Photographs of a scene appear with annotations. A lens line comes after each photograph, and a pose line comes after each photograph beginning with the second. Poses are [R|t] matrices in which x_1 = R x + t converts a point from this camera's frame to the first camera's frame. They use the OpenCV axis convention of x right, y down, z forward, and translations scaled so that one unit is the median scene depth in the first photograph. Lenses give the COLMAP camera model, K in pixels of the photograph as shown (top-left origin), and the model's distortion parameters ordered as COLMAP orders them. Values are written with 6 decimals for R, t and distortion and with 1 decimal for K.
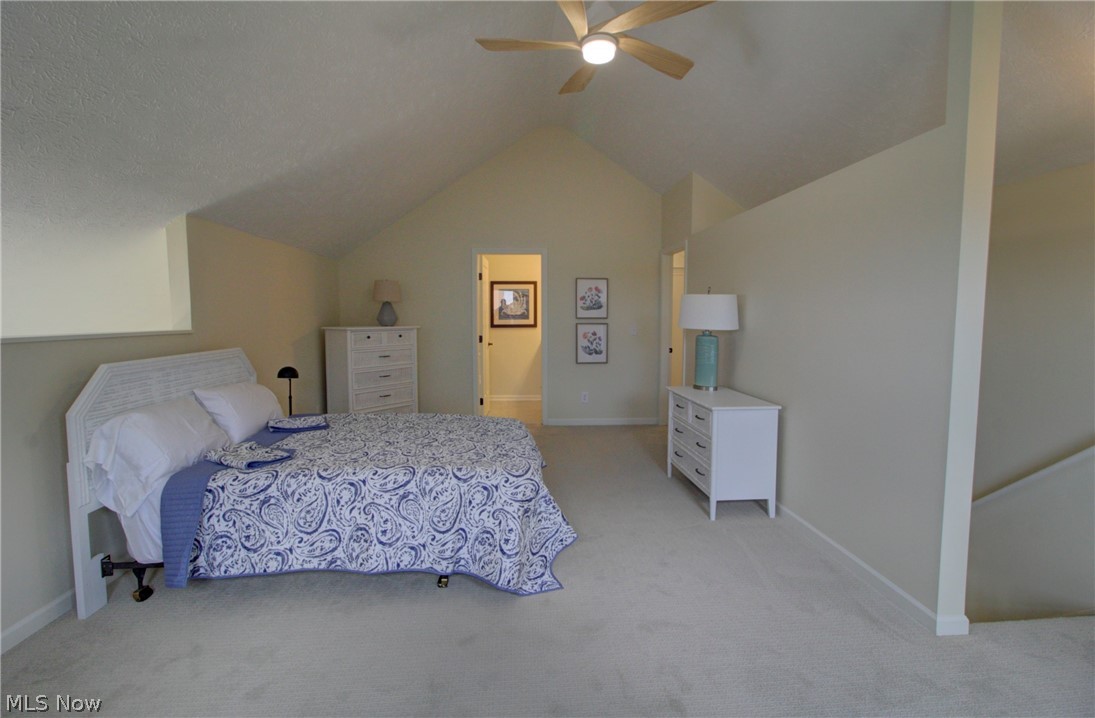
lens RADIAL K [[500.5, 0, 542.2], [0, 500.5, 350.2], [0, 0, 1]] dist [-0.020957, 0.015388]
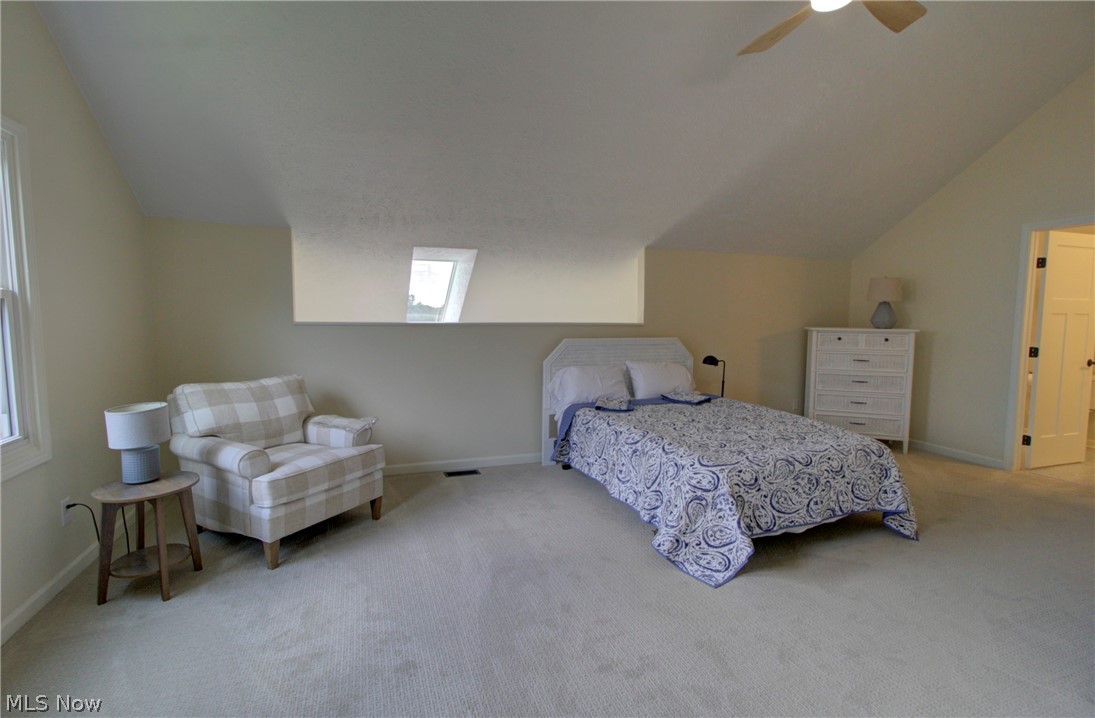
lens RADIAL K [[500.5, 0, 542.2], [0, 500.5, 350.2], [0, 0, 1]] dist [-0.020957, 0.015388]
pose [[0.282128, 0.072290, -0.956649, 0.877722], [-0.075913, 0.995713, 0.052854, -0.022952], [0.956369, 0.057711, 0.286407, 0.364061]]
